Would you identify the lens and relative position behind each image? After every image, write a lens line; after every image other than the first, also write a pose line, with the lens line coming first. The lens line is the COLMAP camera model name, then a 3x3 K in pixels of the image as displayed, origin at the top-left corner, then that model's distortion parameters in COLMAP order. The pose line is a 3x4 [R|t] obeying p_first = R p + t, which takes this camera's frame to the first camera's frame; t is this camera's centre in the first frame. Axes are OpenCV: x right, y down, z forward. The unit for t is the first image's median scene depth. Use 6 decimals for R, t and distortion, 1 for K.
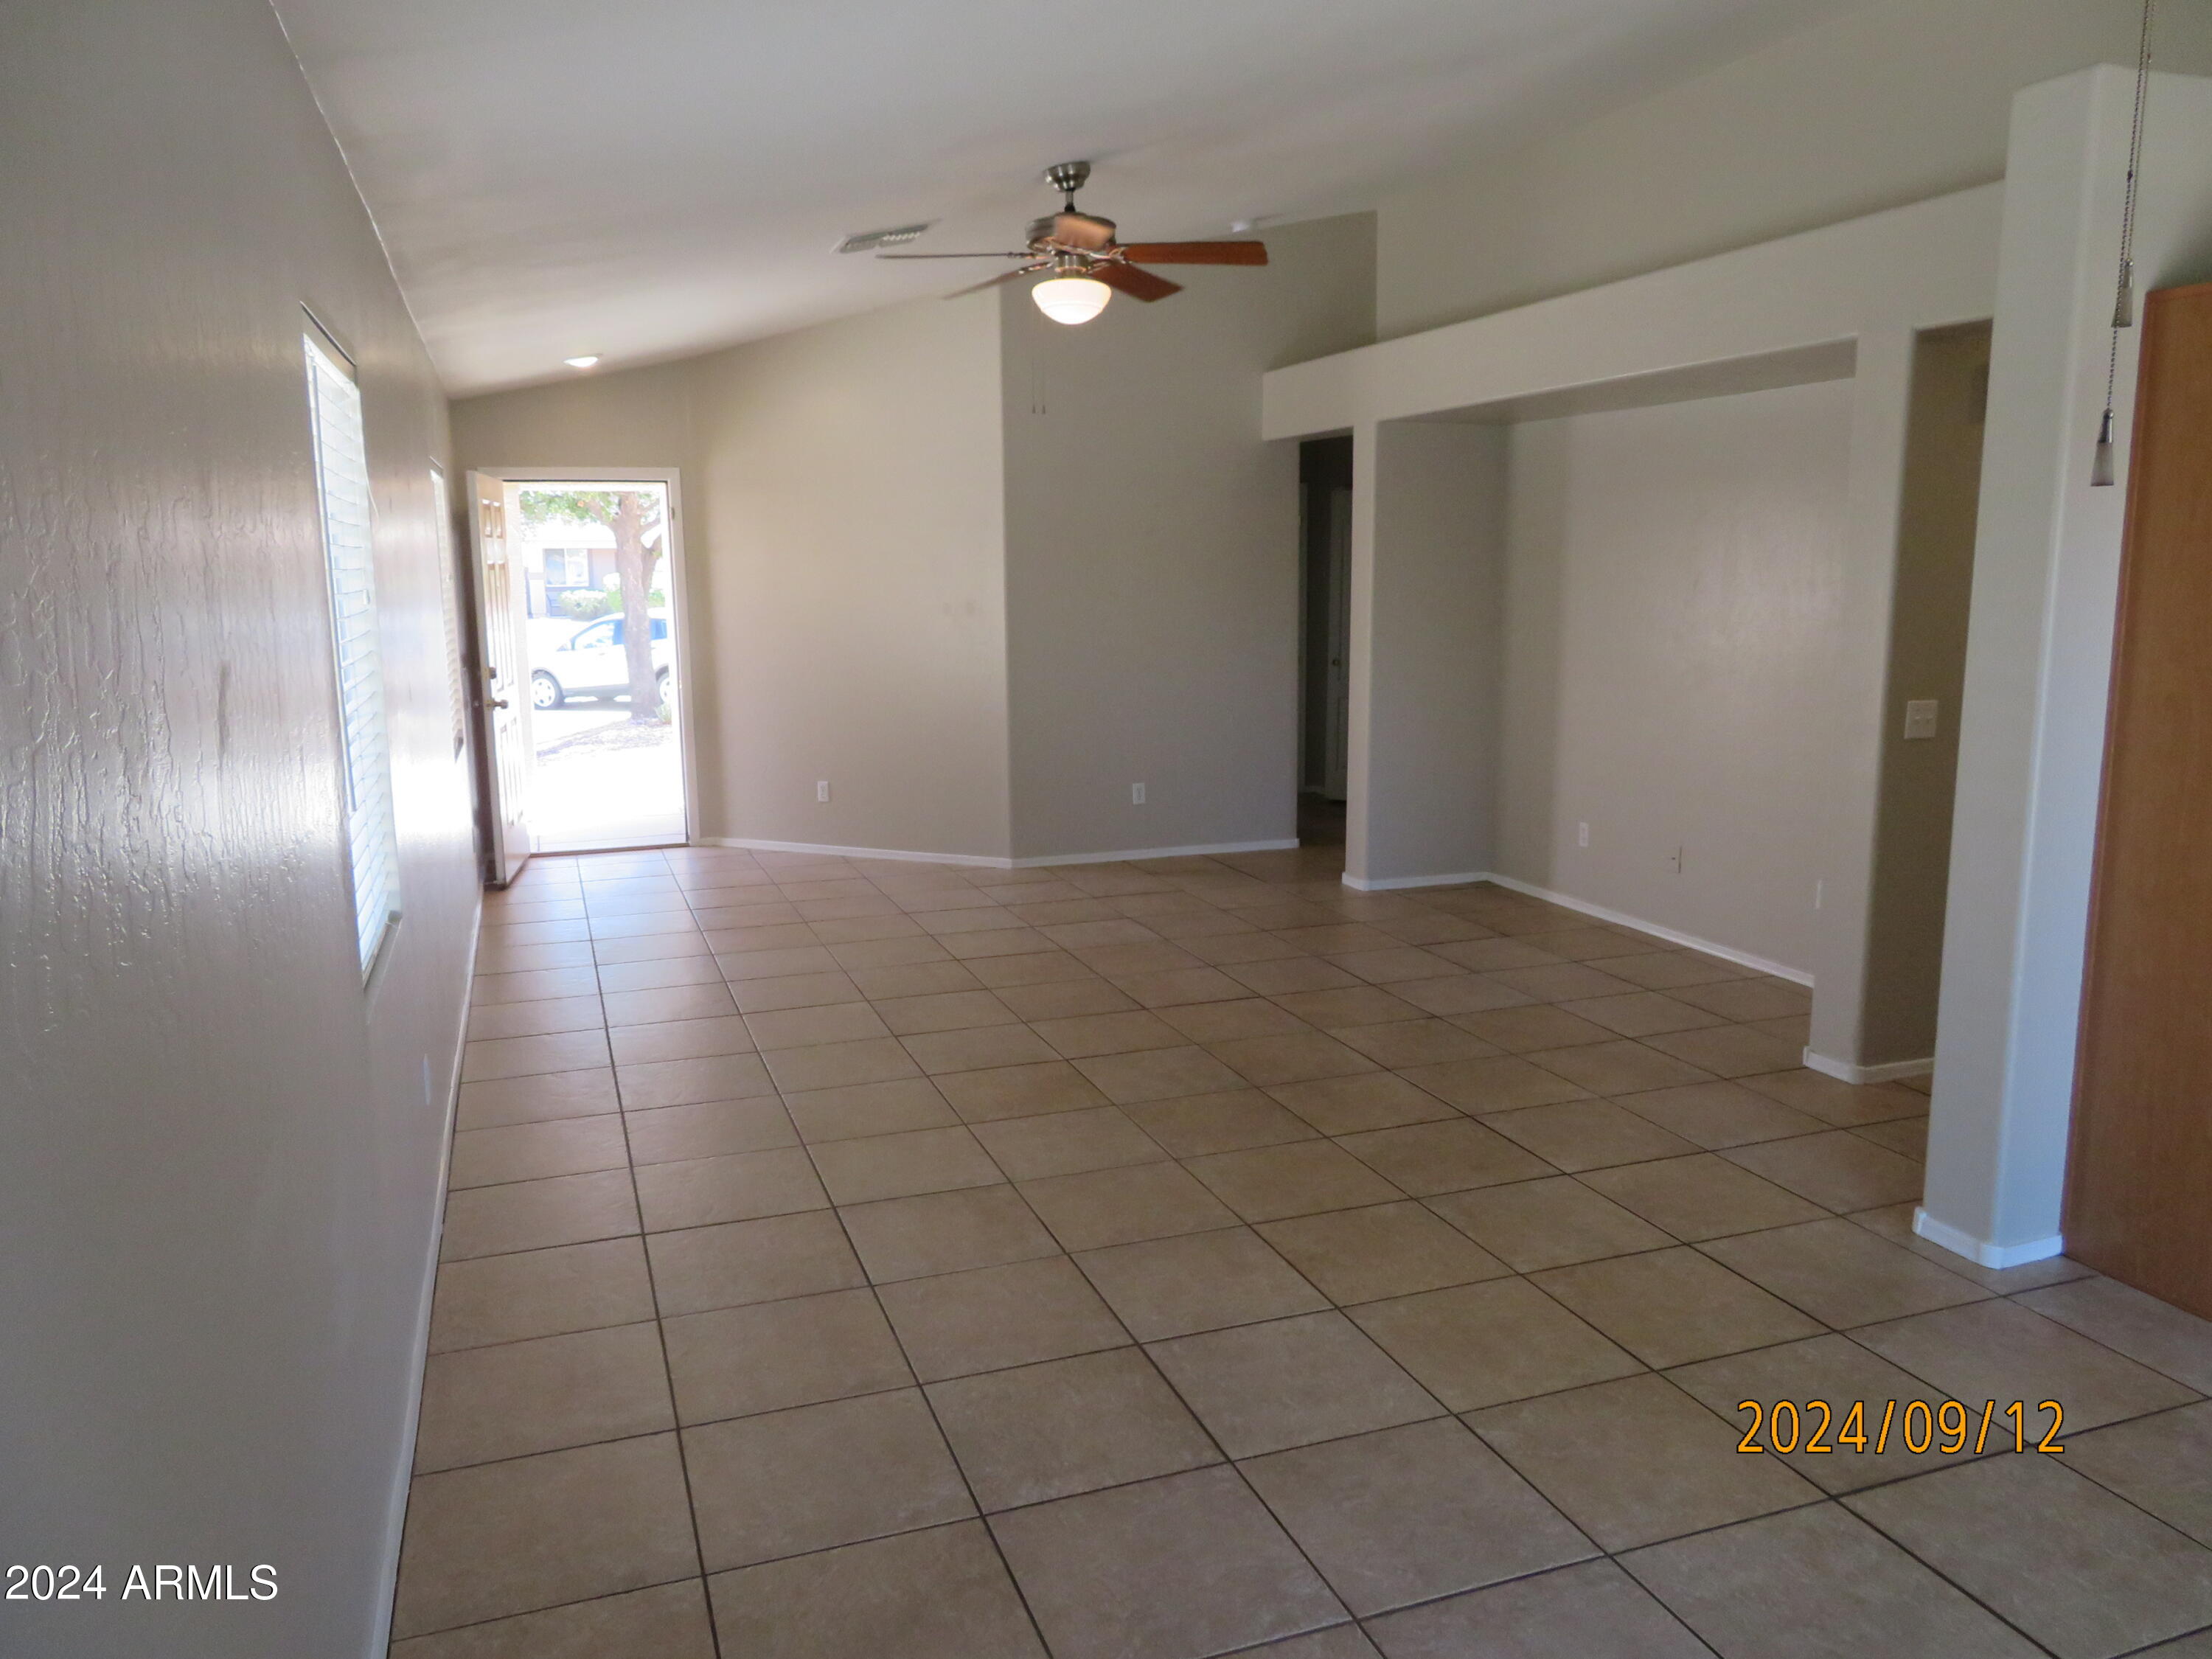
lens RADIAL K [[1580.4, 0, 1110.4], [0, 1580.4, 806.3], [0, 0, 1]] dist [-0.011493, 0.007990]
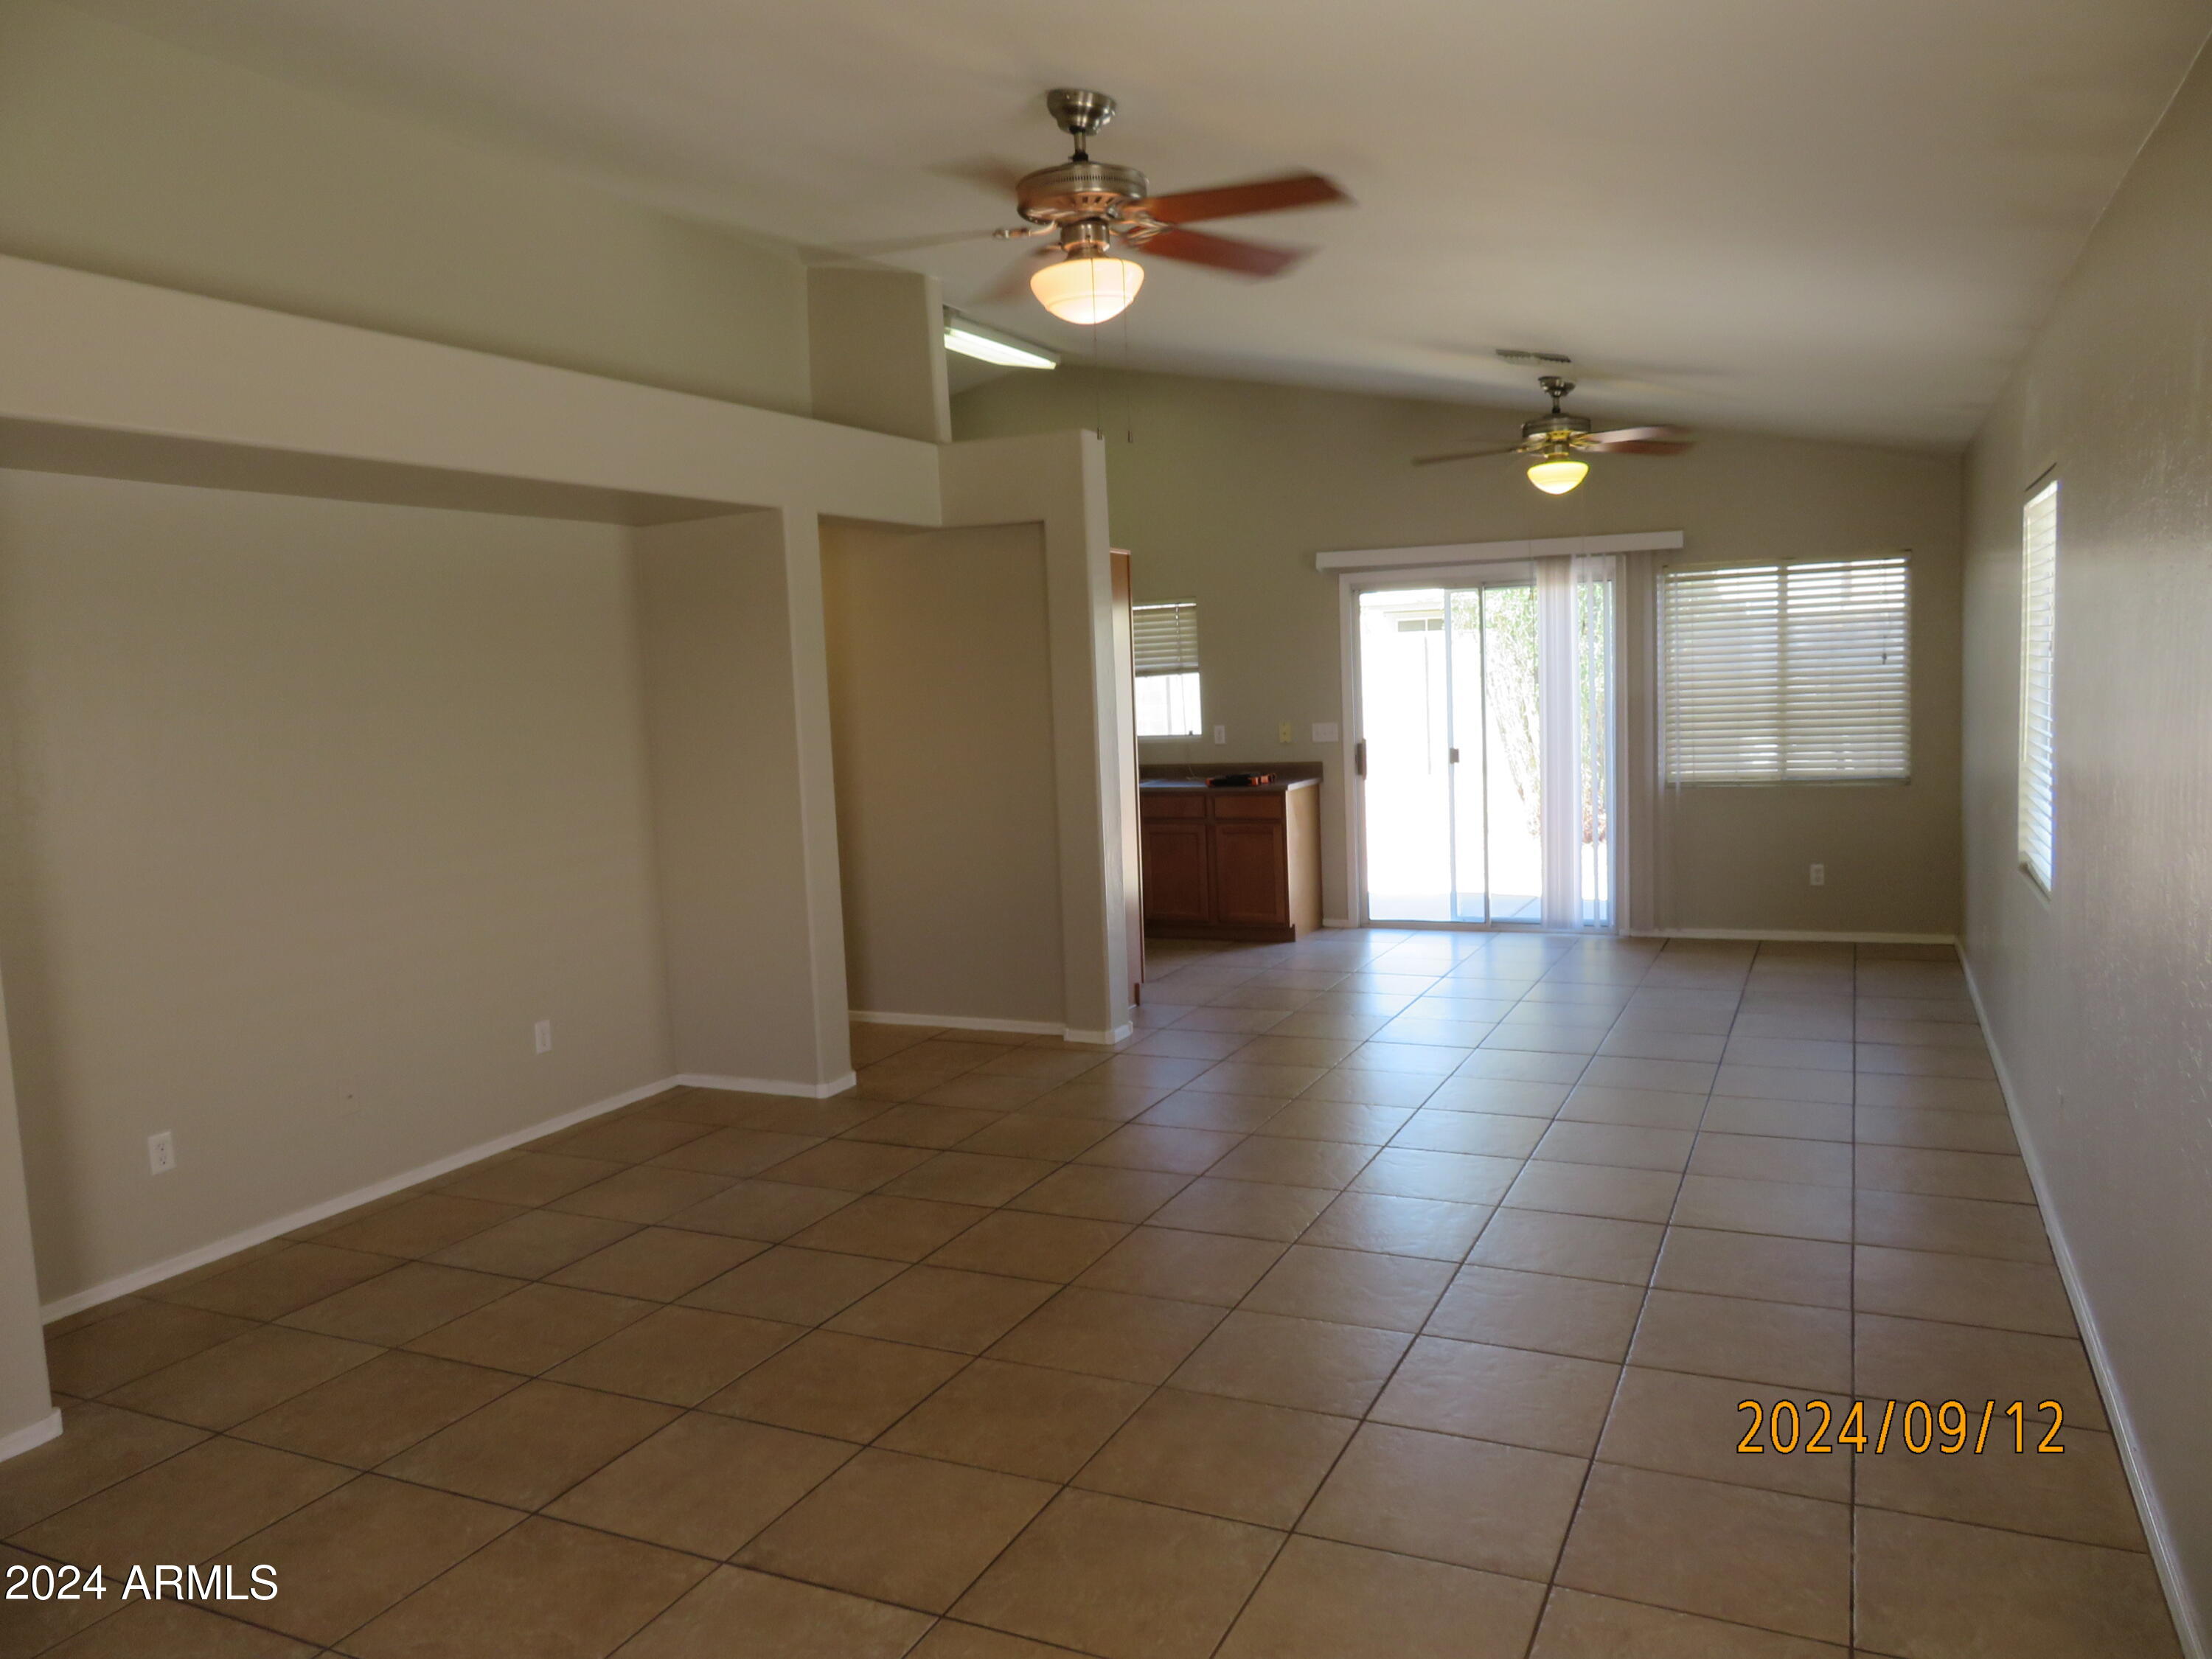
lens RADIAL K [[1580.4, 0, 1097.8], [0, 1580.4, 823.9], [0, 0, 1]] dist [-0.011493, 0.007990]
pose [[-0.699285, -0.027075, 0.714330, -0.488995], [0.157187, 0.969001, 0.190604, -0.206828], [-0.697347, 0.245570, -0.673352, 1.409319]]
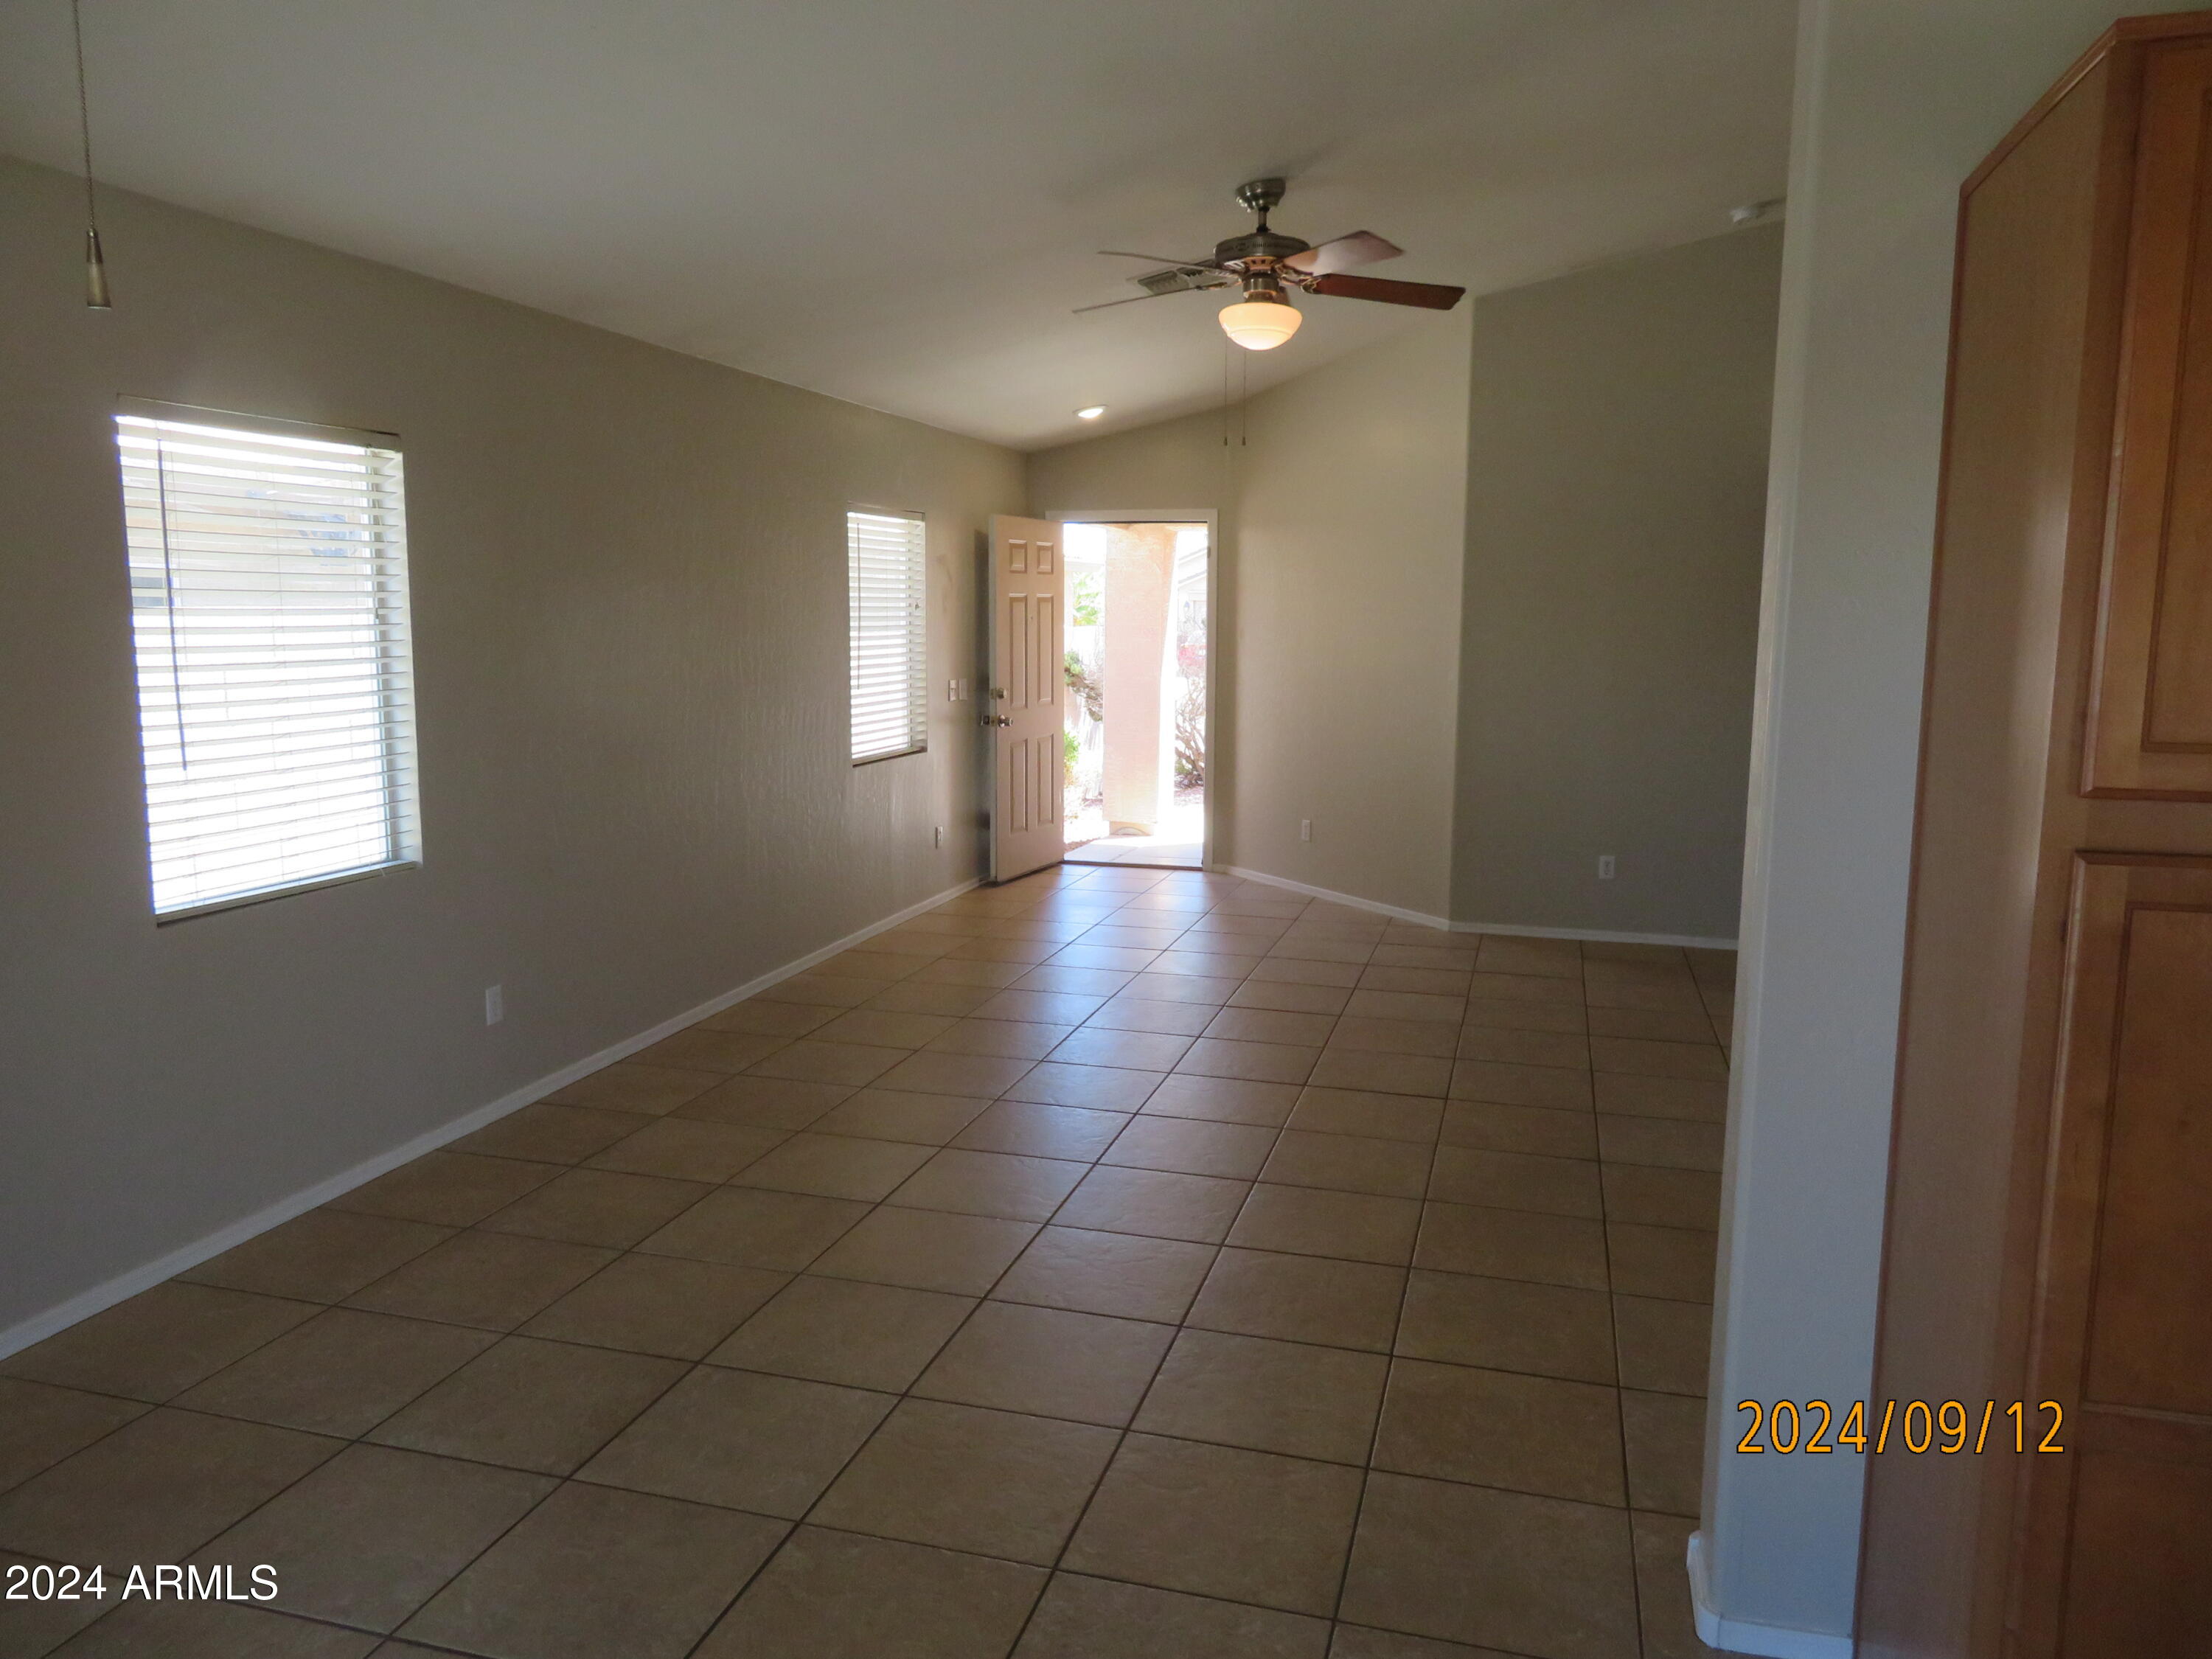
lens RADIAL K [[1580.4, 0, 1111.7], [0, 1580.4, 820.6], [0, 0, 1]] dist [-0.011493, 0.007990]
pose [[0.813394, 0.094588, -0.573971, 0.440616], [-0.104699, 0.994383, 0.015497, -0.027592], [0.572213, 0.047489, 0.818729, 0.172661]]
